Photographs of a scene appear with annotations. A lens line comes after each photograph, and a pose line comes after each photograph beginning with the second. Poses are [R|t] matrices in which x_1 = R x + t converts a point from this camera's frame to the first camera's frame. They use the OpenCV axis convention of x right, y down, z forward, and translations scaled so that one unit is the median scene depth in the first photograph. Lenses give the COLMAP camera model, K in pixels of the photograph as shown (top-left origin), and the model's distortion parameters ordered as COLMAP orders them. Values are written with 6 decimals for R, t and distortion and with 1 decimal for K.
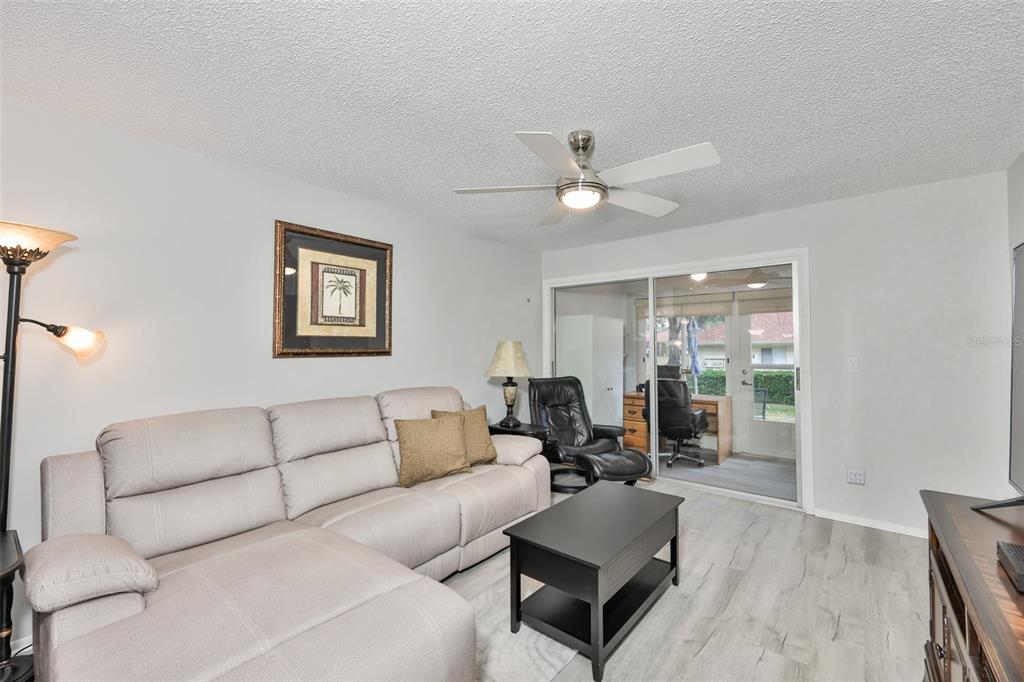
lens RADIAL K [[437.7, 0, 516.9], [0, 437.7, 336.4], [0, 0, 1]] dist [-0.003202, -0.000228]
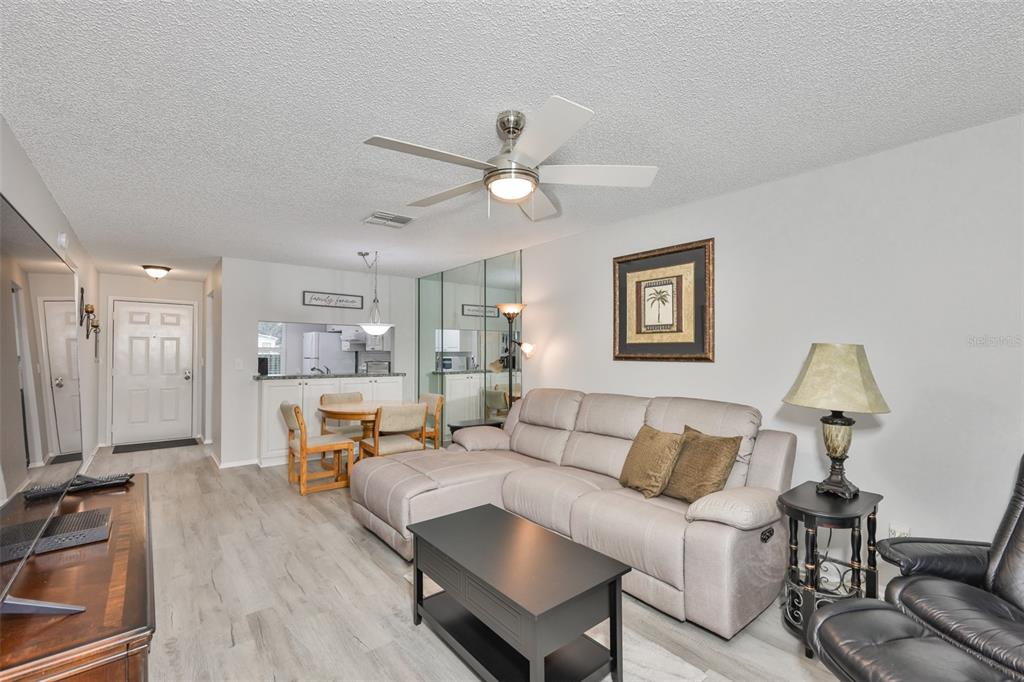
lens RADIAL K [[455.1, 0, 516.4], [0, 455.1, 349.9], [0, 0, 1]] dist [-0.005176, 0.000848]
pose [[-0.220597, -0.000153, -0.975365, 0.790360], [0.023927, 0.999698, -0.005569, 0.015678], [0.975072, -0.024566, -0.220526, 0.905677]]
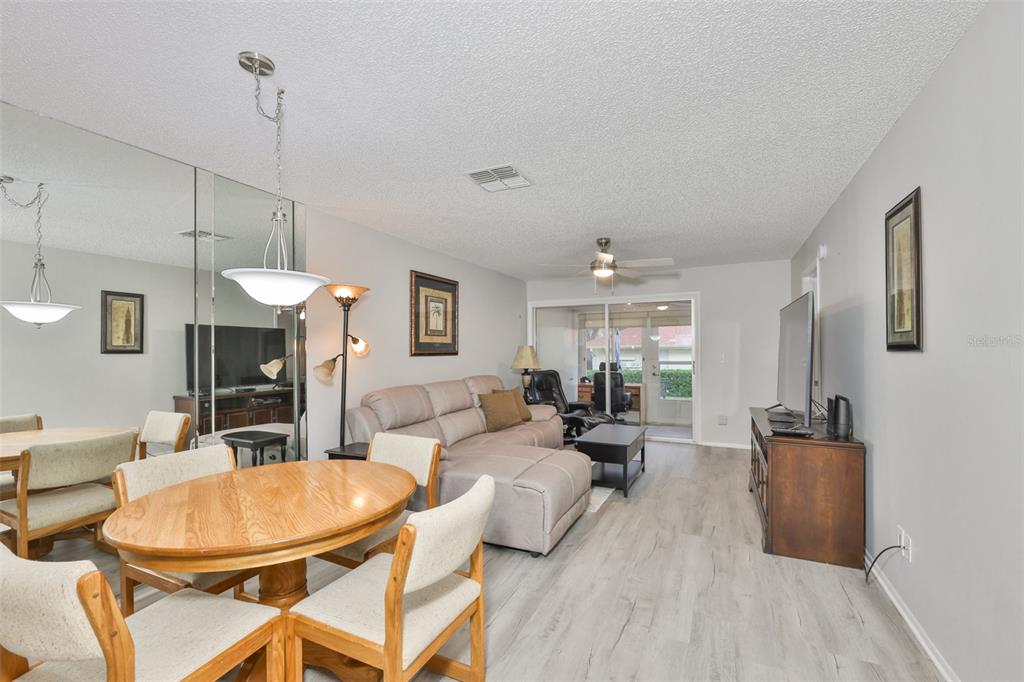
lens RADIAL K [[437.7, 0, 519.4], [0, 437.7, 348.4], [0, 0, 1]] dist [-0.003202, -0.000228]
pose [[0.972144, -0.001032, 0.234380, -0.484526], [-0.003542, 0.999811, 0.019095, -0.010575], [-0.234356, -0.019393, 0.971957, -0.578529]]
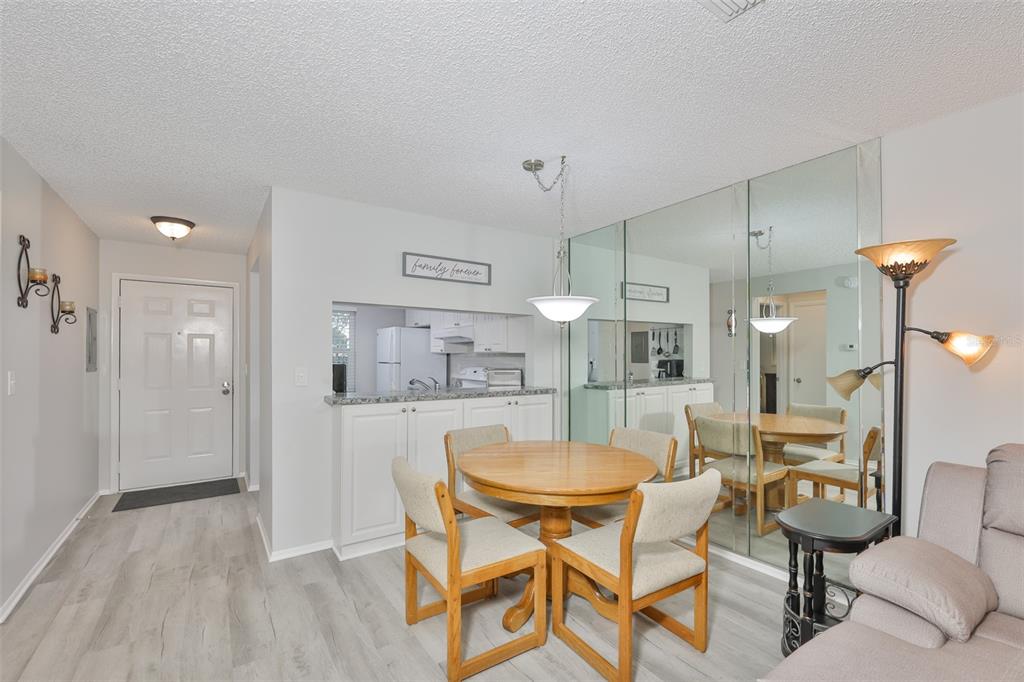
lens RADIAL K [[437.7, 0, 512.9], [0, 437.7, 355.8], [0, 0, 1]] dist [-0.003202, -0.000228]
pose [[-0.291326, 0.006014, -0.956605, 0.111553], [0.024363, 0.999703, -0.001135, 0.003798], [0.956314, -0.023637, -0.291386, 0.210945]]
